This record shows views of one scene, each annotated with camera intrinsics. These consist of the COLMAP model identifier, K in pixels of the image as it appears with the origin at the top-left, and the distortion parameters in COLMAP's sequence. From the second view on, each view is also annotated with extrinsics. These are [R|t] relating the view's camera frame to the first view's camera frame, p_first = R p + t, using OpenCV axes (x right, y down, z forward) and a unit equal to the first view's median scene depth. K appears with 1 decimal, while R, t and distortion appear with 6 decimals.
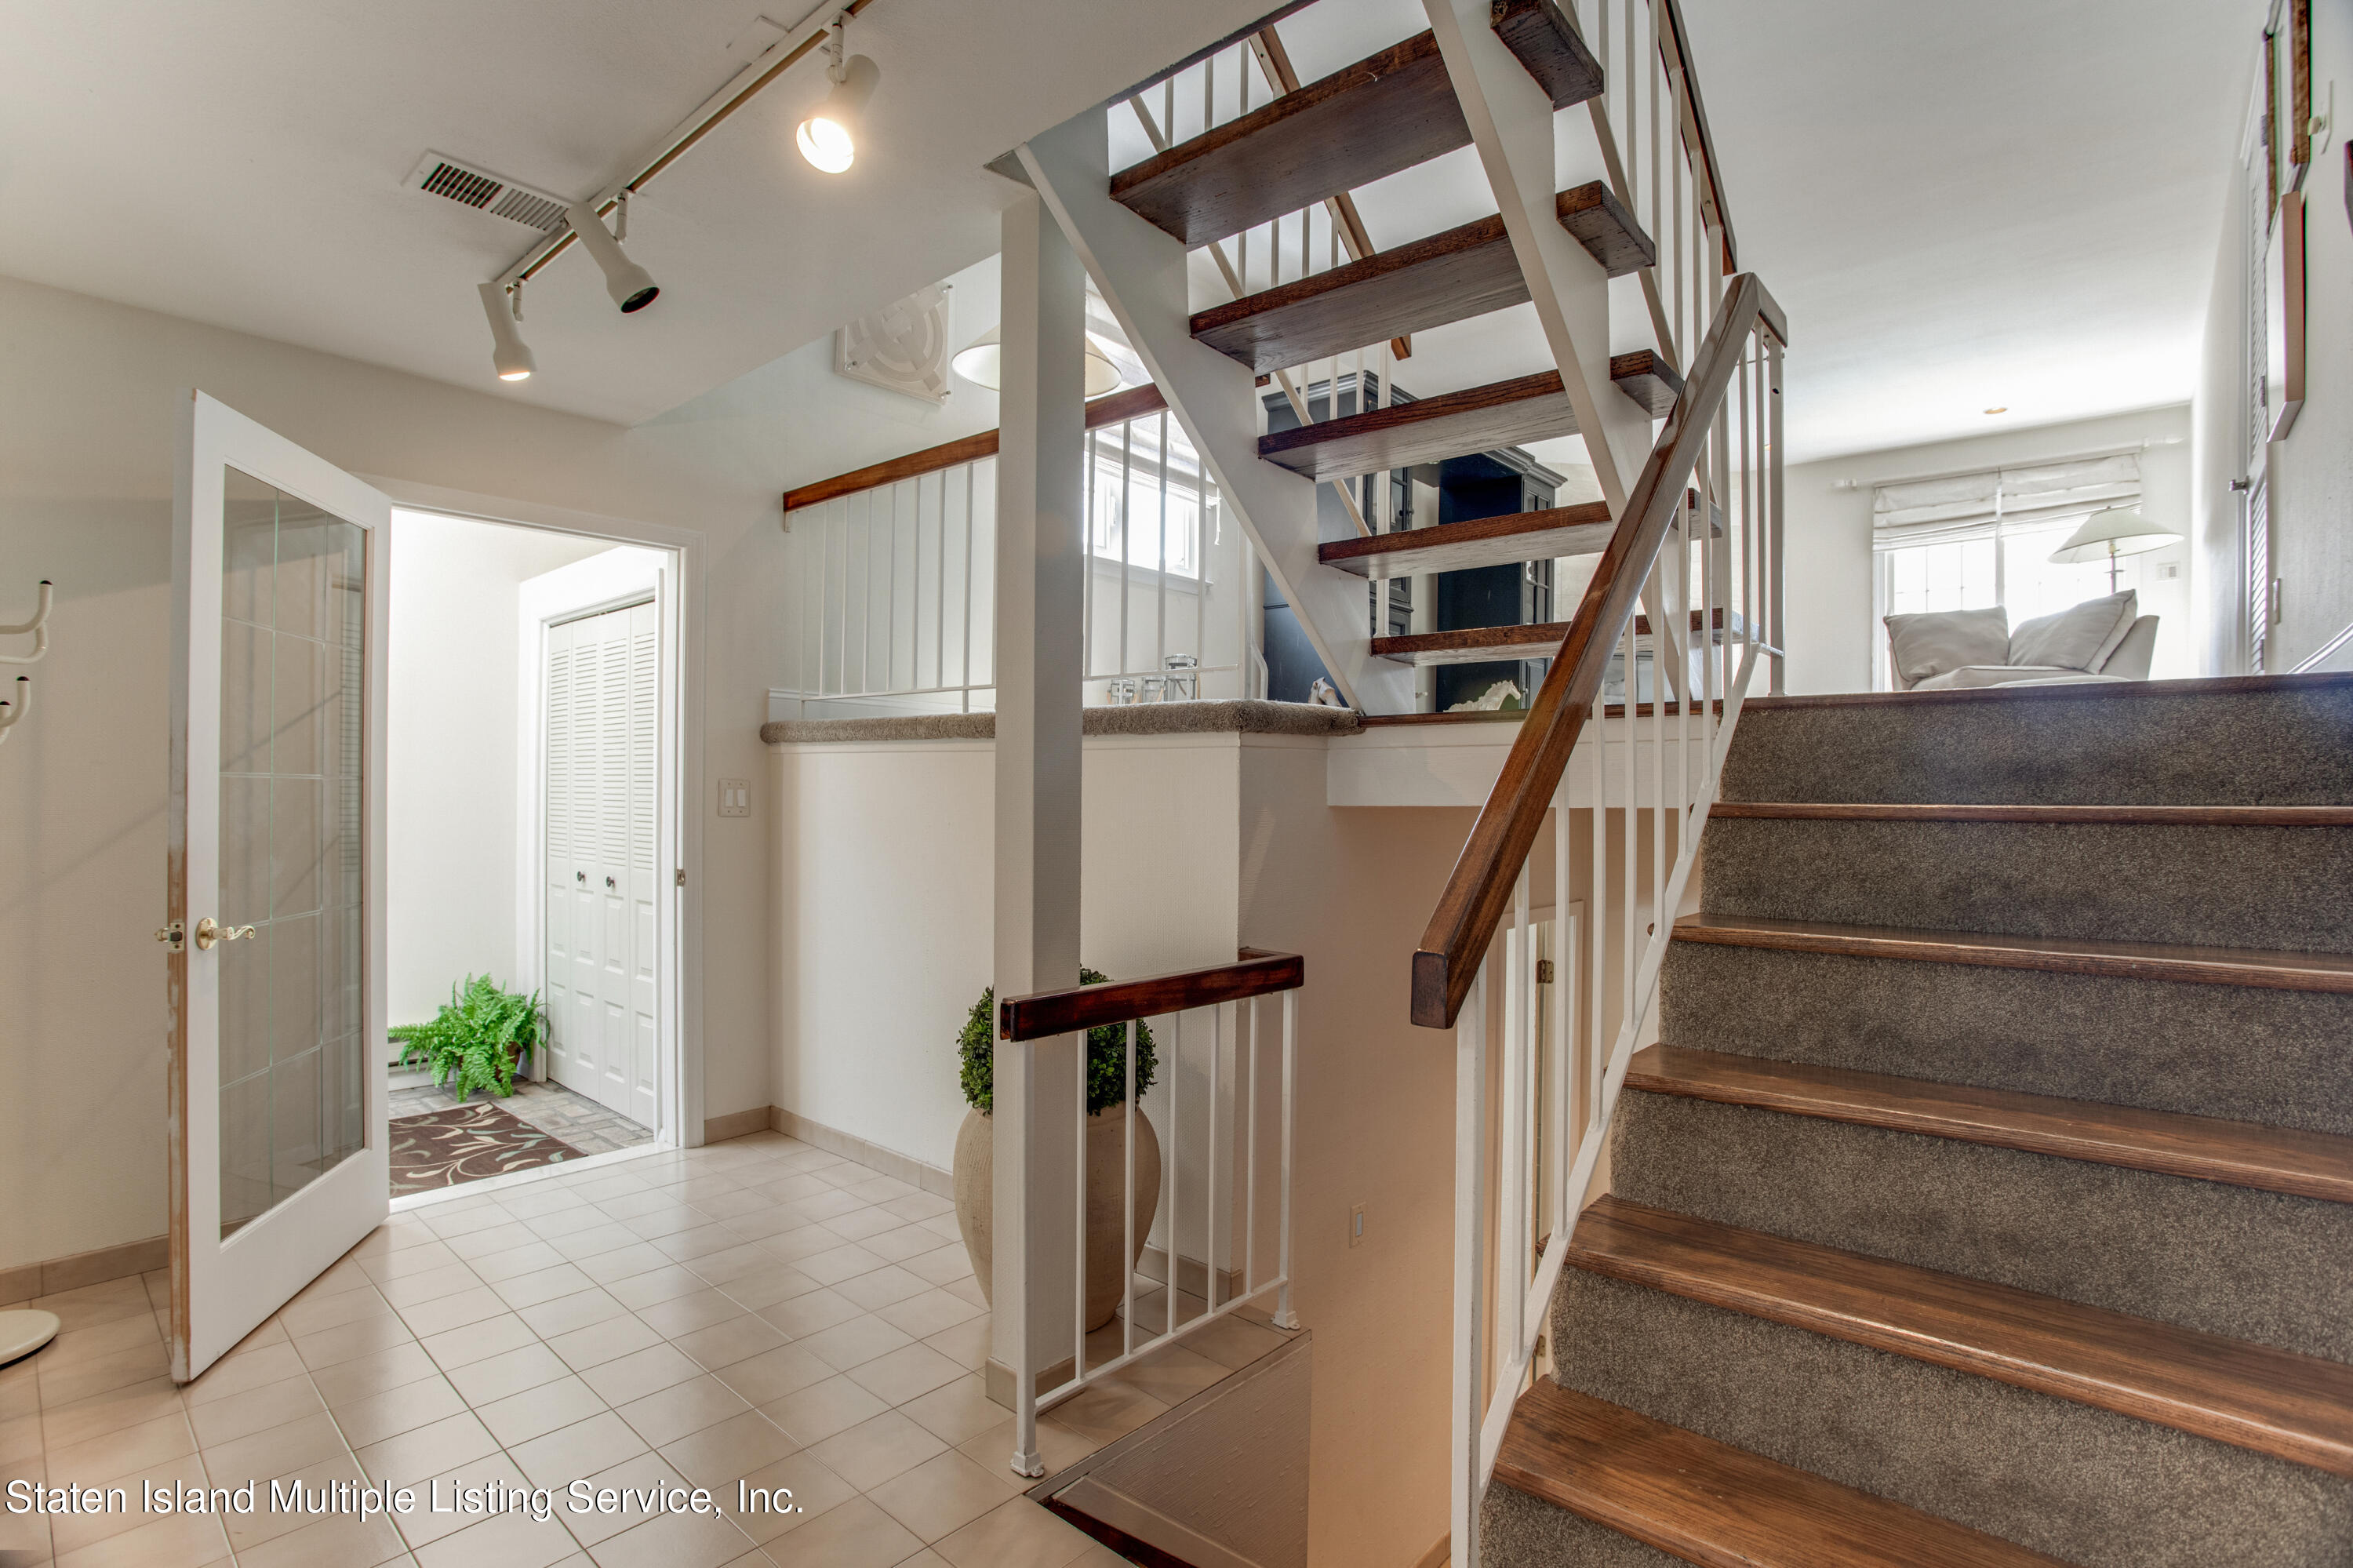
lens RADIAL K [[1139.0, 0, 1186.4], [0, 1139.0, 787.4], [0, 0, 1]] dist [-0.003549, 0.001757]
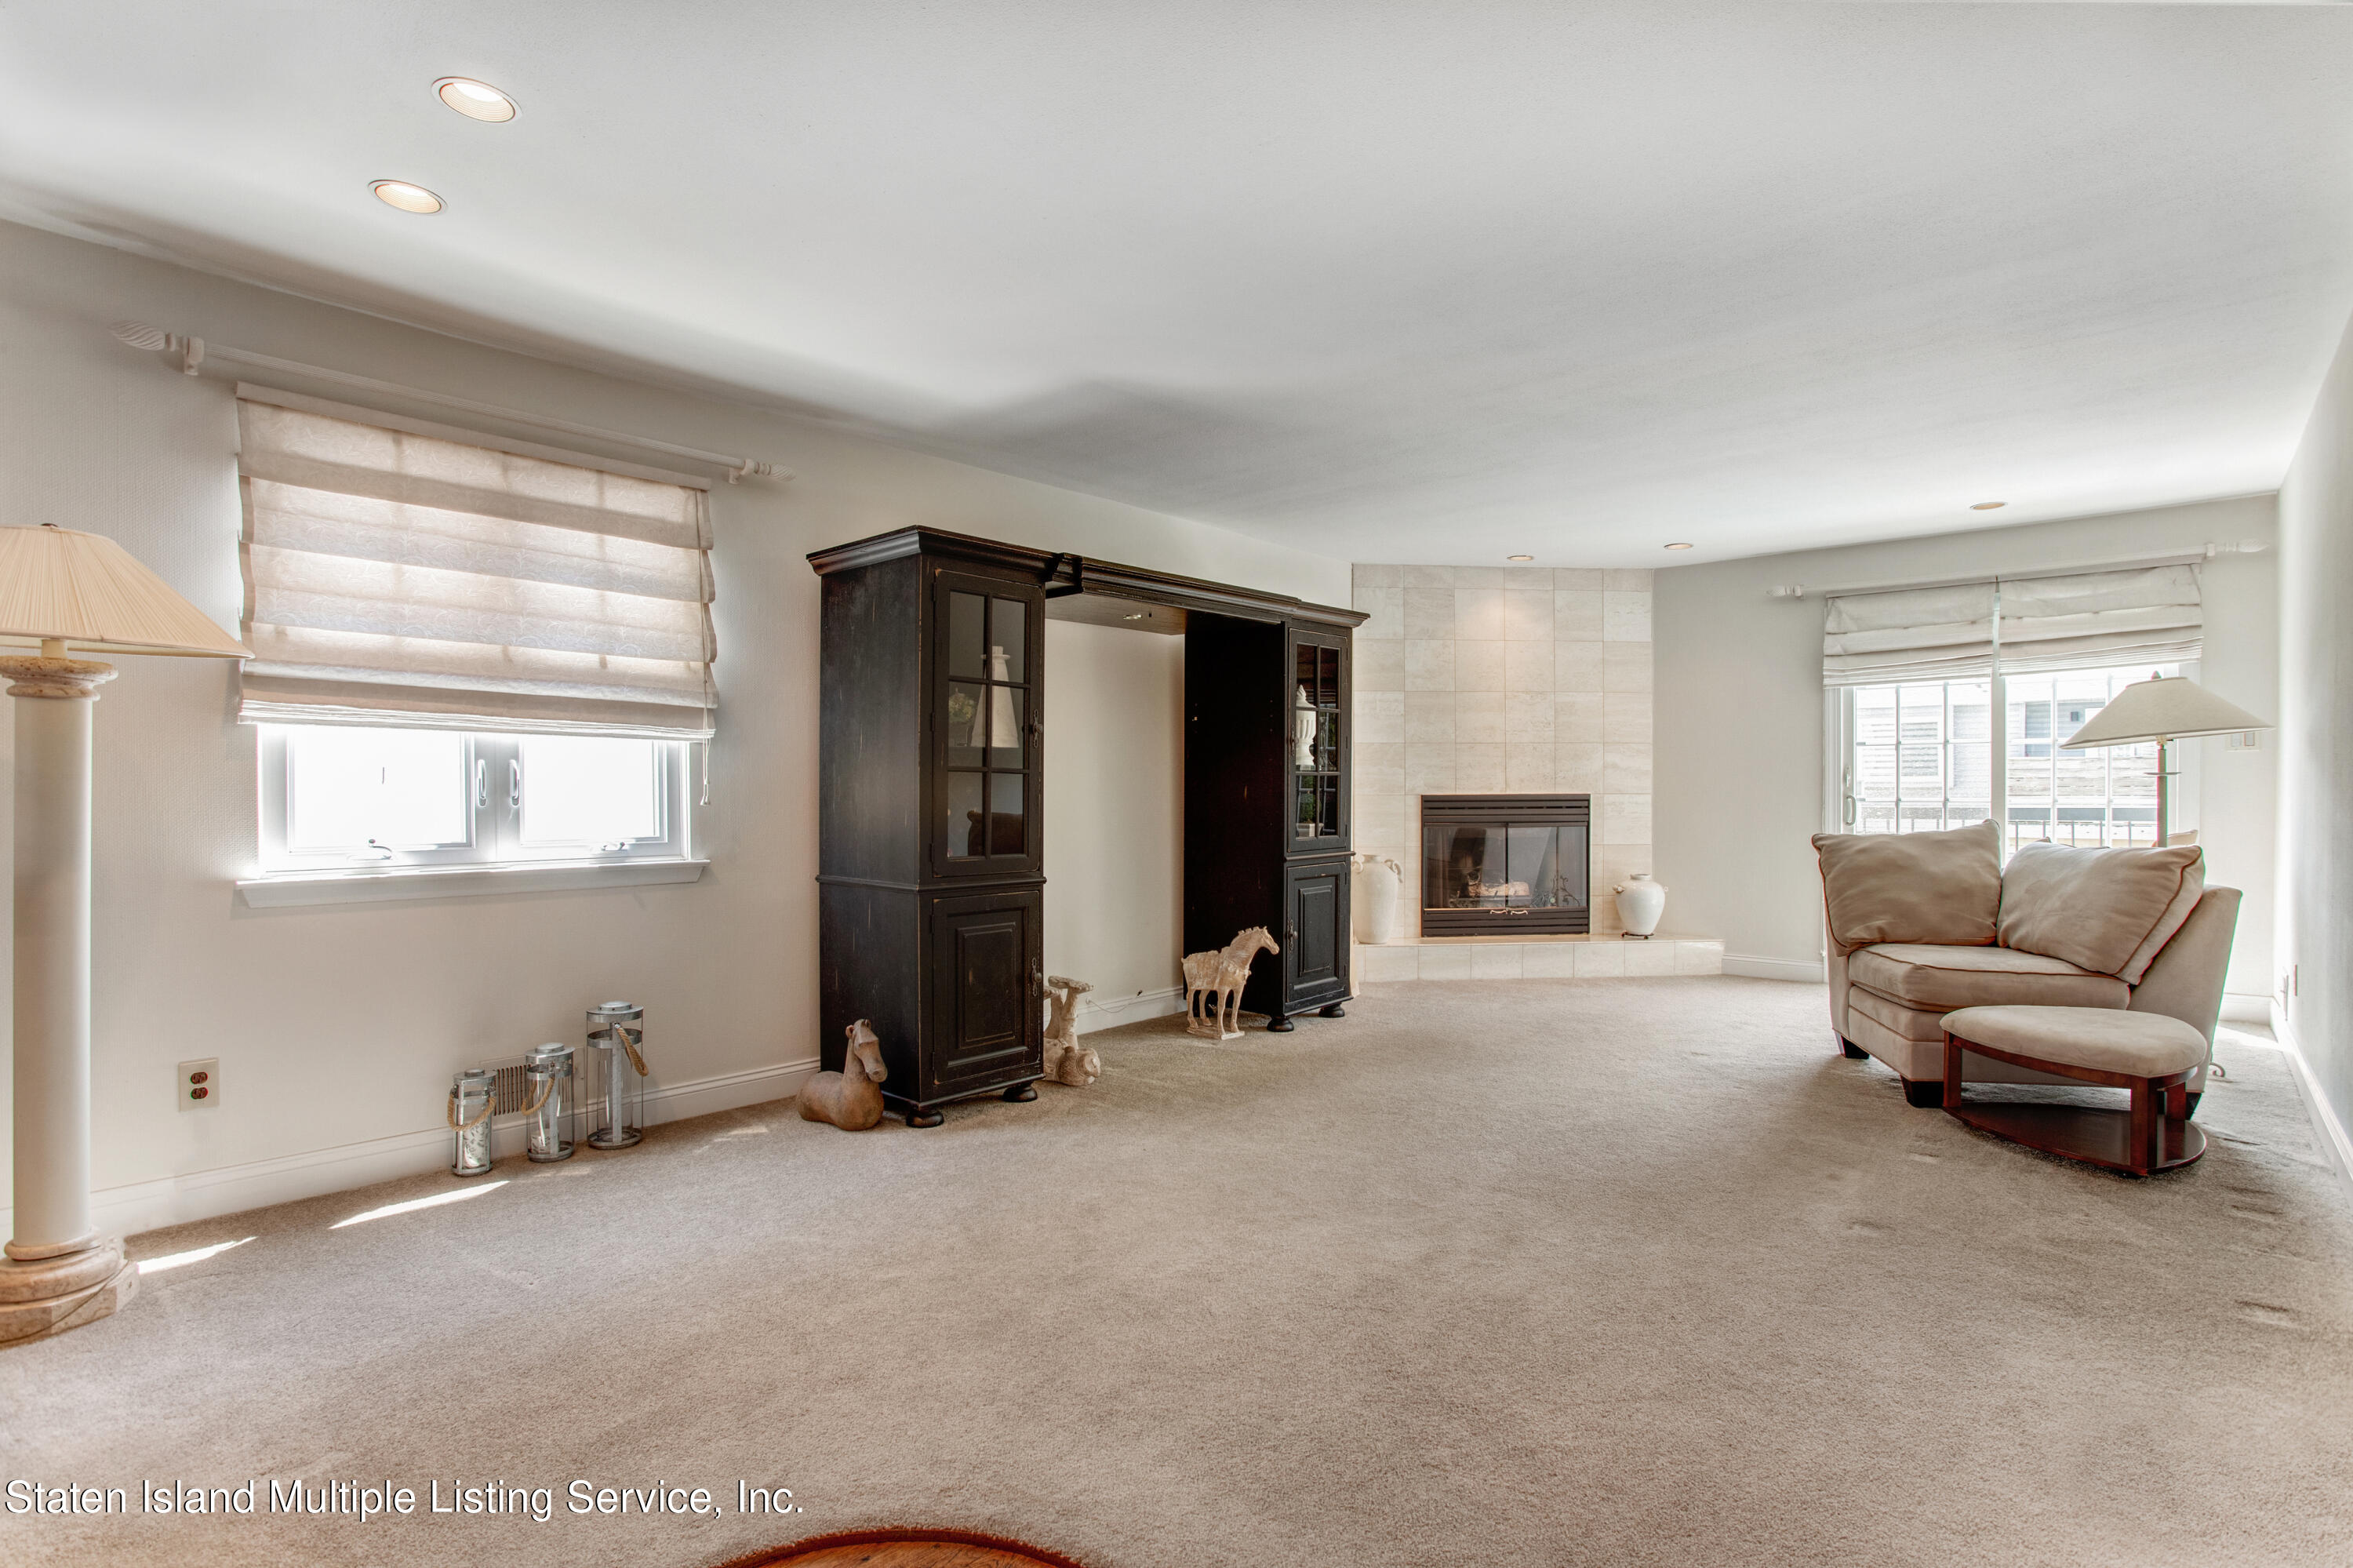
lens RADIAL K [[1139.0, 0, 1167.0], [0, 1139.0, 783.7], [0, 0, 1]] dist [-0.003549, 0.001757]
pose [[0.999333, -0.009360, -0.035295, 0.232343], [0.009380, 0.999956, 0.000403, -0.167497], [0.035290, -0.000734, 0.999377, 0.285431]]
